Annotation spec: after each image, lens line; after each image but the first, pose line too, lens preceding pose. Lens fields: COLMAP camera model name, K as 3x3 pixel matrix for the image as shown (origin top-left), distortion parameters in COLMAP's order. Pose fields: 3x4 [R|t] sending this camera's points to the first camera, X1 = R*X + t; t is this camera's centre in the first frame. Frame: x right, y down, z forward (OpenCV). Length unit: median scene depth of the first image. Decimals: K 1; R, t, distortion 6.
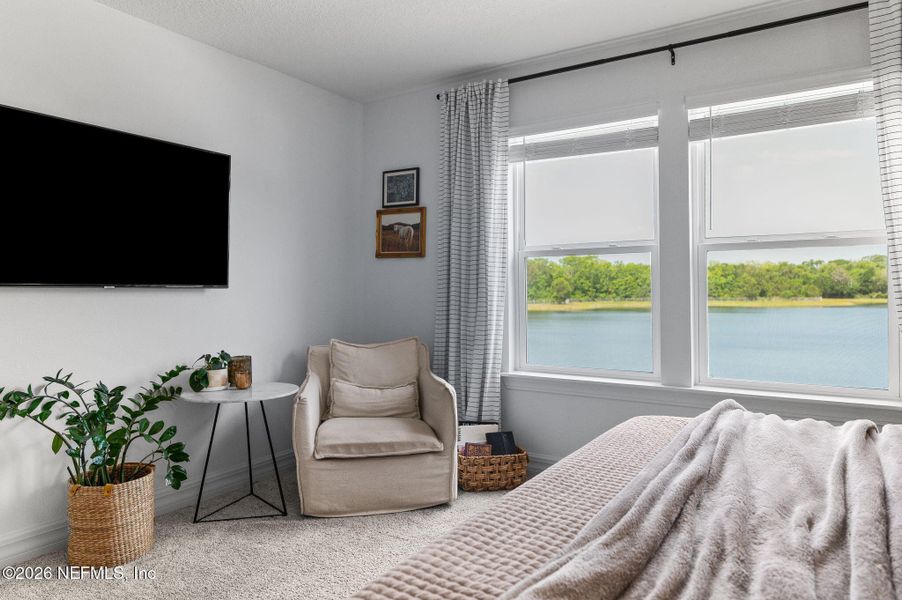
lens RADIAL K [[589.6, 0, 451.8], [0, 589.6, 286.2], [0, 0, 1]] dist [-0.001005, -0.000249]
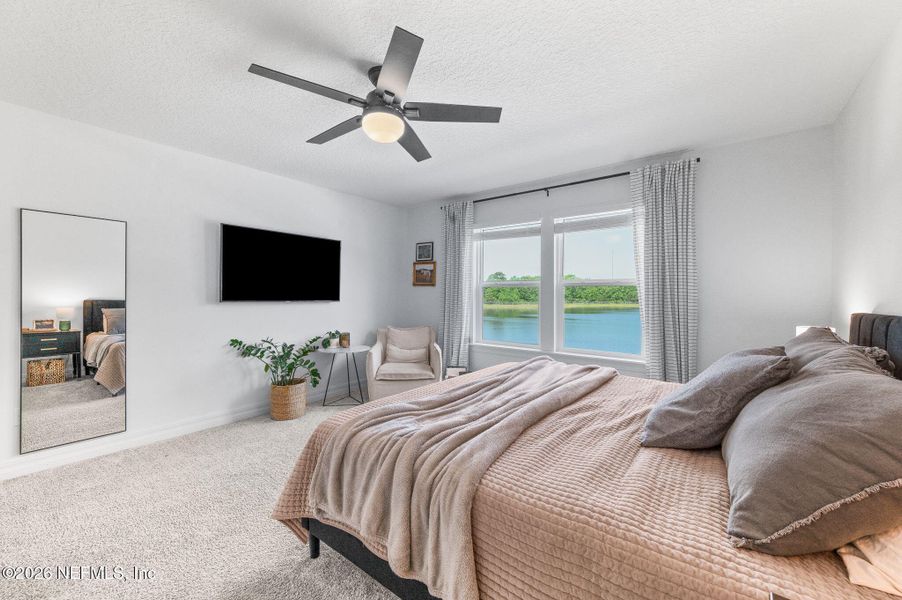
lens RADIAL K [[355.4, 0, 451.9], [0, 355.4, 294.9], [0, 0, 1]] dist [0.000394, 0.000208]
pose [[0.995942, 0.009693, -0.089476, 0.154352], [-0.009222, 0.999941, 0.005680, -0.033290], [0.089526, -0.004832, 0.995973, -0.278231]]
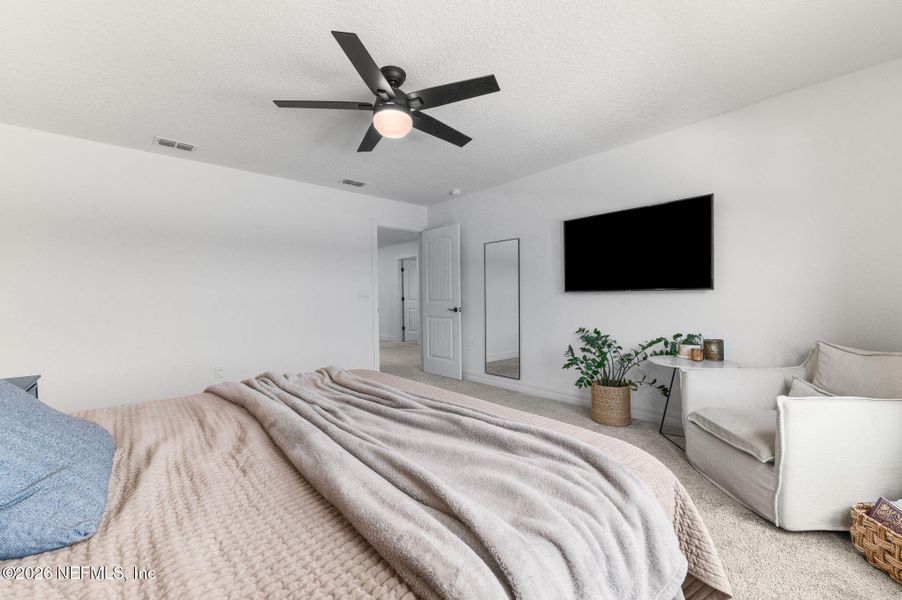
lens RADIAL K [[359.8, 0, 451.2], [0, 359.8, 301.7], [0, 0, 1]] dist [0.000321, 0.000036]
pose [[-0.278527, 0.010740, -0.960368, 0.614433], [0.014587, 0.999869, 0.006951, 0.016354], [0.960318, -0.012073, -0.278647, 0.653725]]
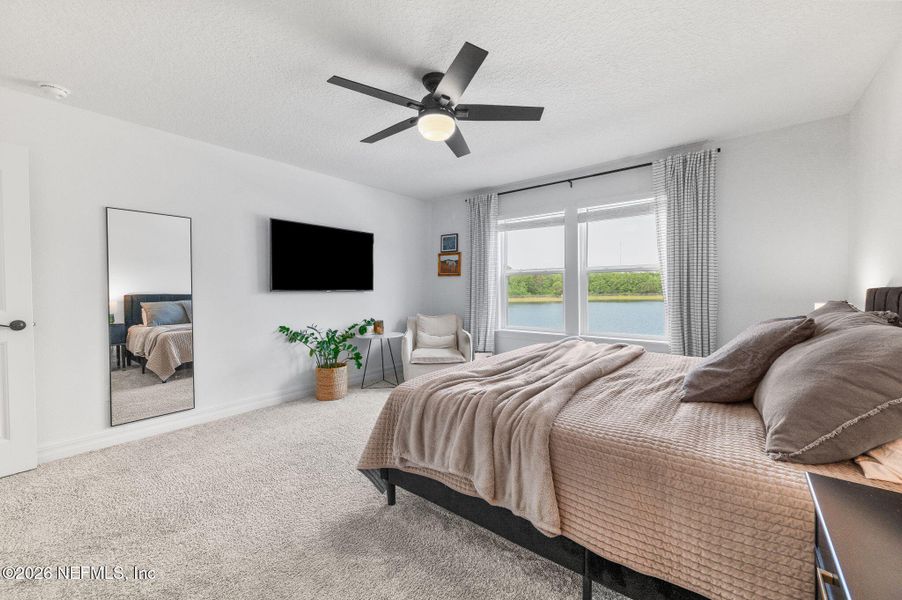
lens RADIAL K [[356.3, 0, 451.9], [0, 356.3, 292.7], [0, 0, 1]] dist [0.000347, -0.000052]
pose [[0.994236, -0.003117, -0.107173, 0.077680], [0.004817, 0.999867, 0.015605, -0.010522], [0.107110, -0.016031, 0.994118, -0.360814]]
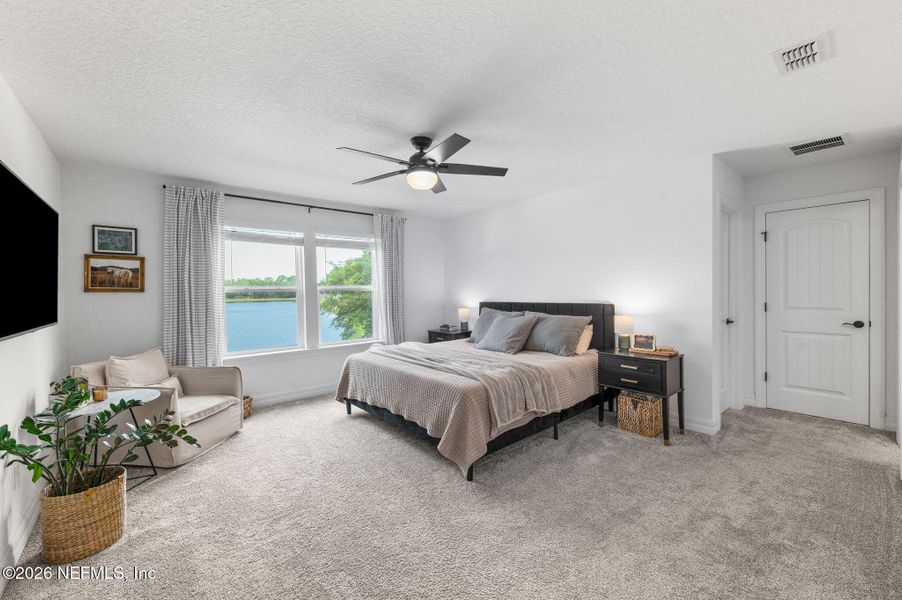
lens RADIAL K [[366.2, 0, 451.6], [0, 366.2, 291.0], [0, 0, 1]] dist [0.001452, 0.000183]
pose [[0.293038, -0.003988, 0.956093, -0.867596], [0.008469, 0.999963, 0.001575, -0.059305], [-0.956063, 0.007636, 0.293061, 0.024166]]
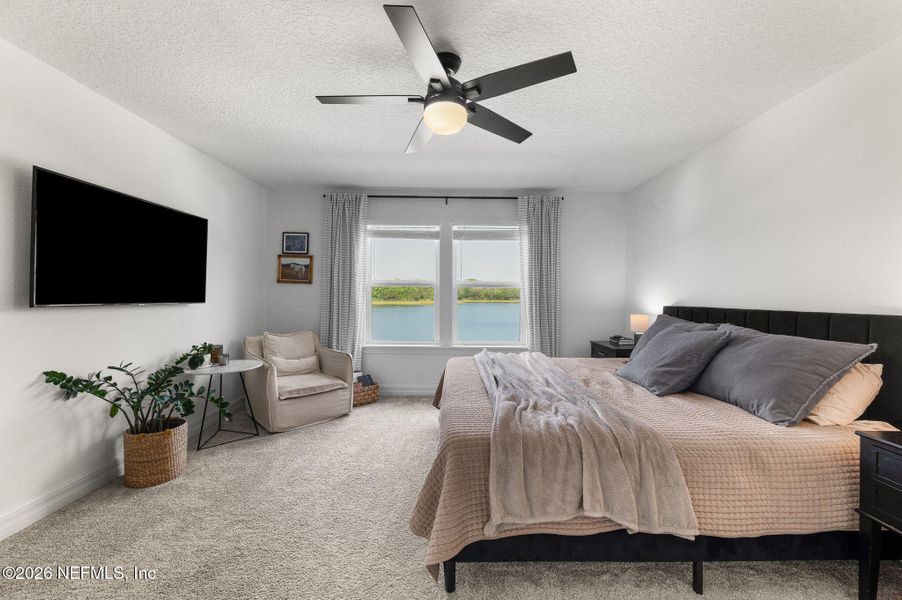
lens RADIAL K [[355.4, 0, 451.9], [0, 355.4, 294.9], [0, 0, 1]] dist [0.000394, 0.000208]
pose [[0.840201, 0.011079, 0.542162, -0.346468], [-0.015340, 0.999877, 0.003339, -0.032457], [-0.542058, -0.011122, 0.840267, -0.166006]]
